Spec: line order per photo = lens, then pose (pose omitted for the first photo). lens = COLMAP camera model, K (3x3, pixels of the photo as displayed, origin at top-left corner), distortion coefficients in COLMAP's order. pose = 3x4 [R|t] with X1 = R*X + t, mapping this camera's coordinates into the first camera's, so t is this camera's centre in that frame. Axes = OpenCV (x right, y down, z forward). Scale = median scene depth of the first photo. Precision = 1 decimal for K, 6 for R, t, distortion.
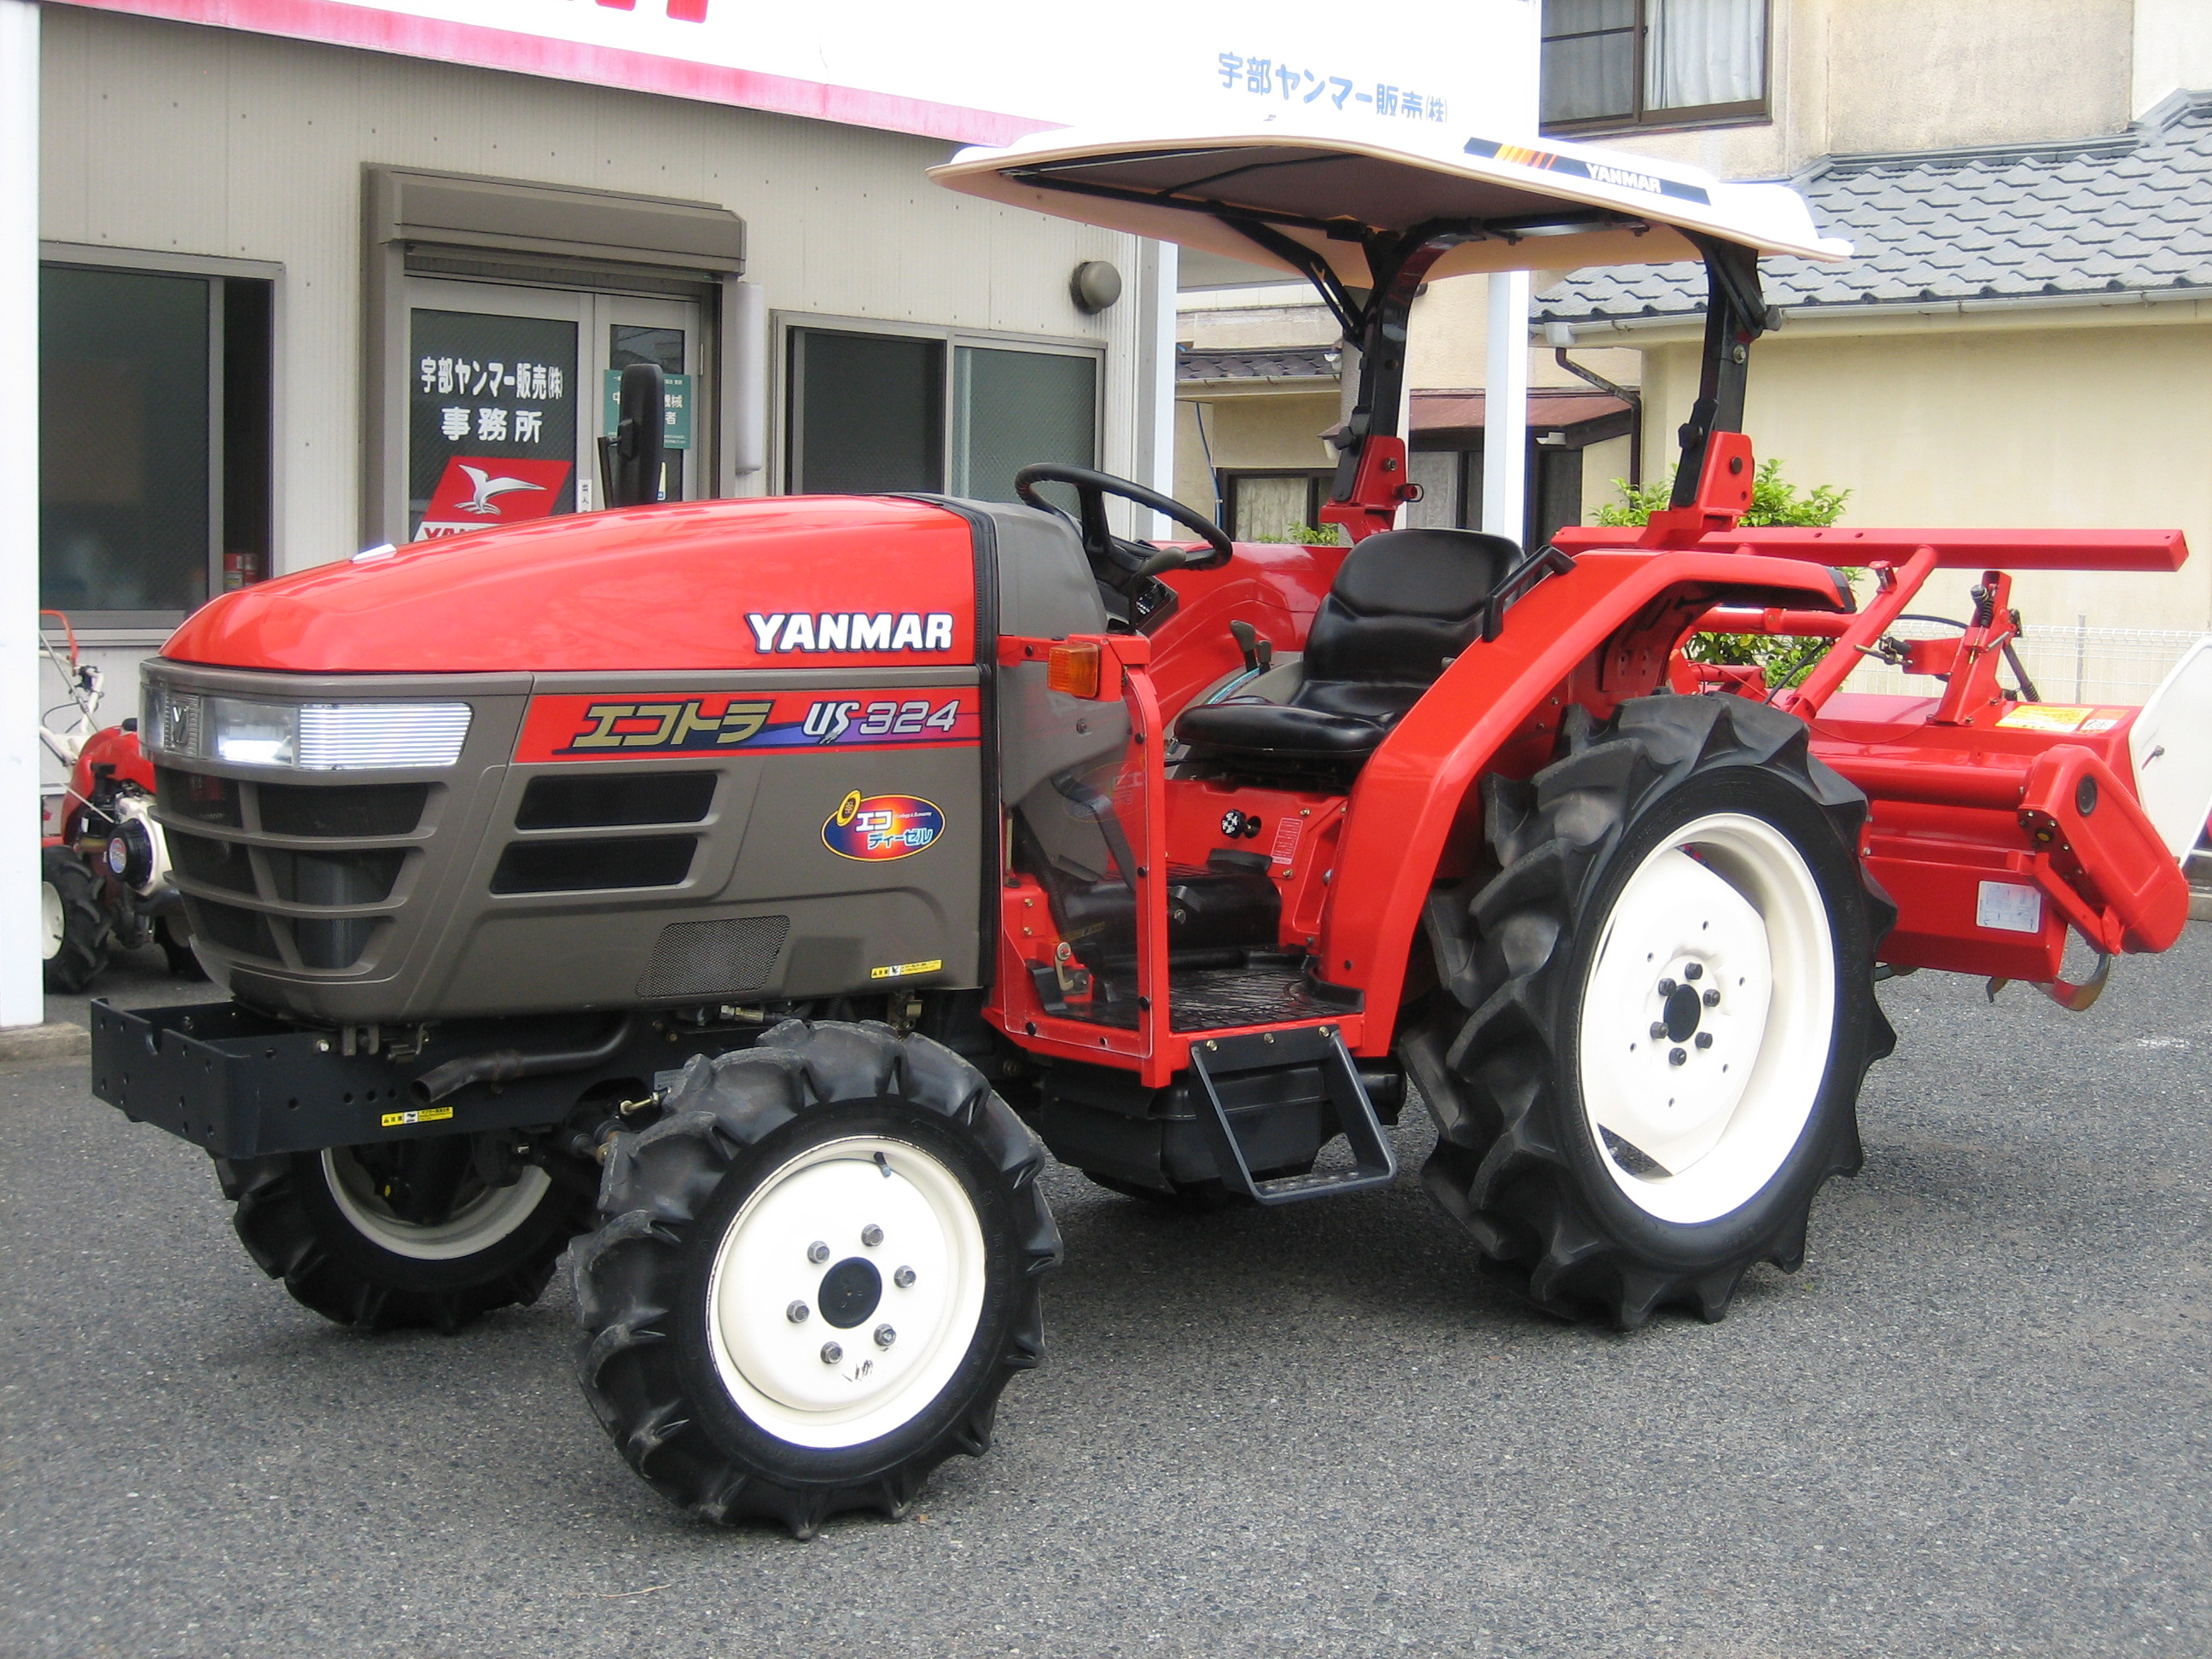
lens RADIAL K [[2830.6, 0, 1150.5], [0, 2830.6, 822.8], [0, 0, 1]] dist [-0.137254, 0.184703]
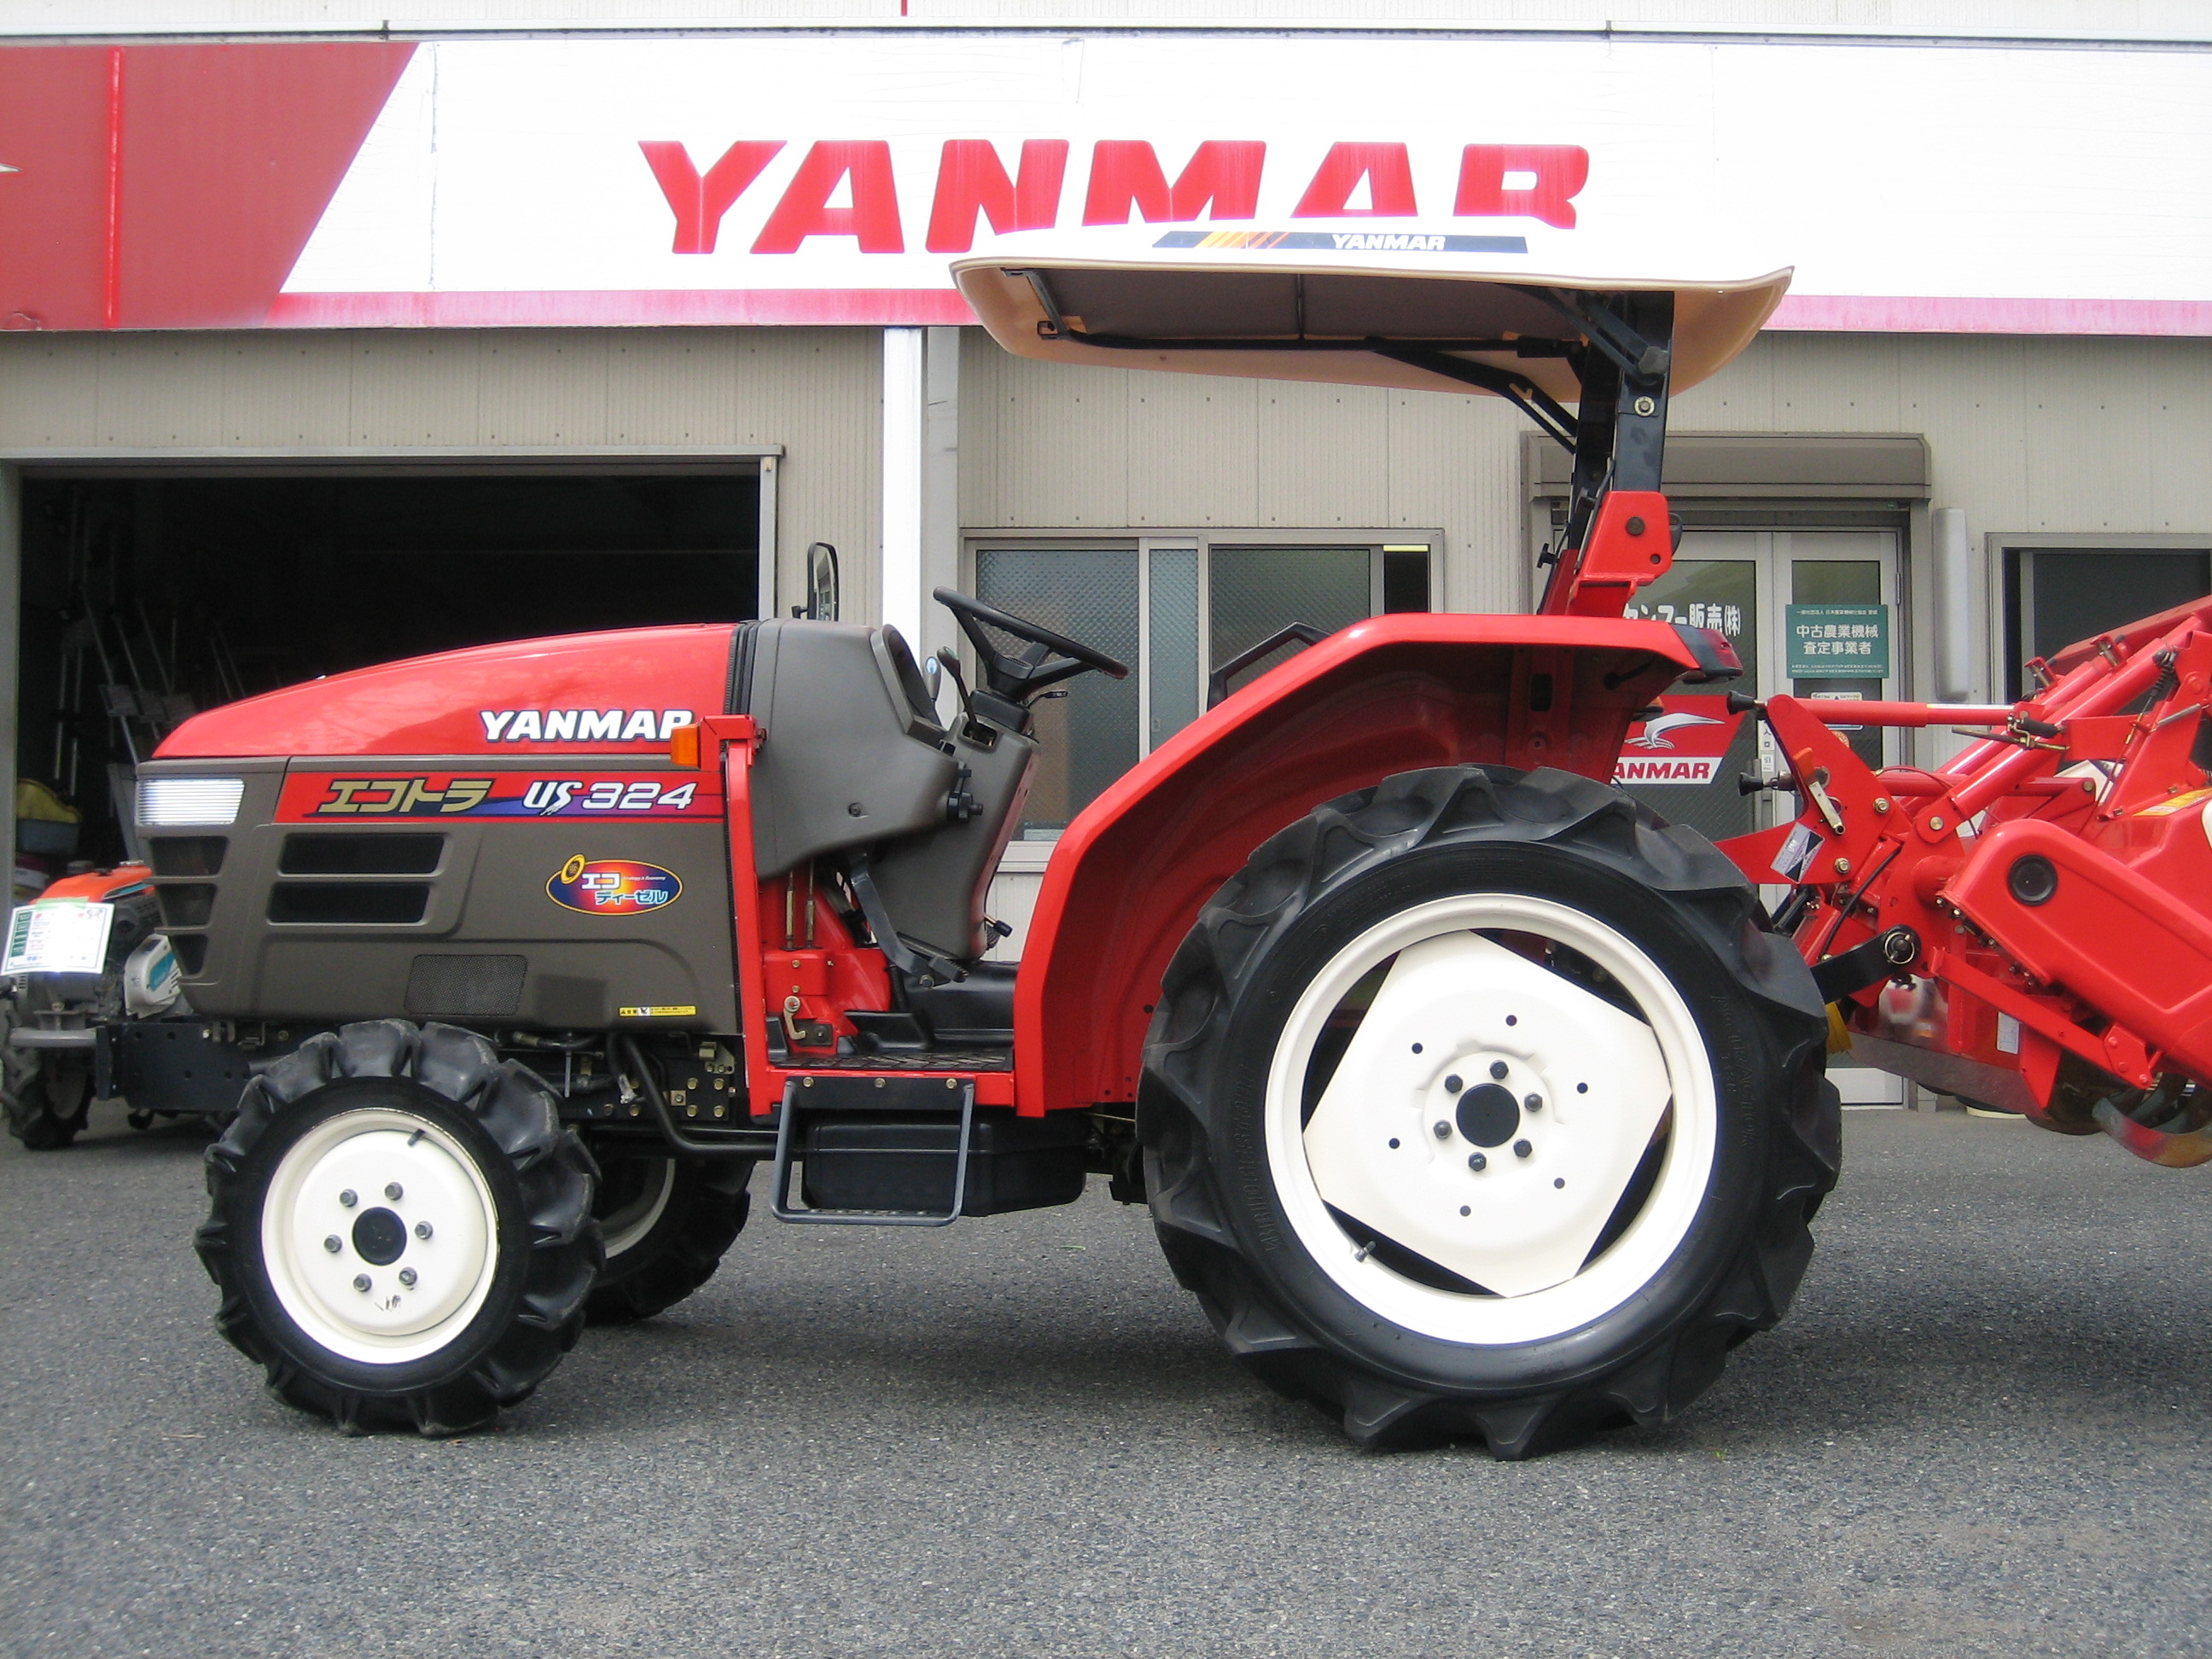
lens RADIAL K [[2830.6, 0, 1150.5], [0, 2830.6, 822.8], [0, 0, 1]] dist [-0.137254, 0.184703]
pose [[0.708723, -0.039363, -0.704388, 0.923205], [-0.047339, 0.993538, -0.103152, 0.088203], [0.703897, 0.106451, 0.702280, 0.321588]]
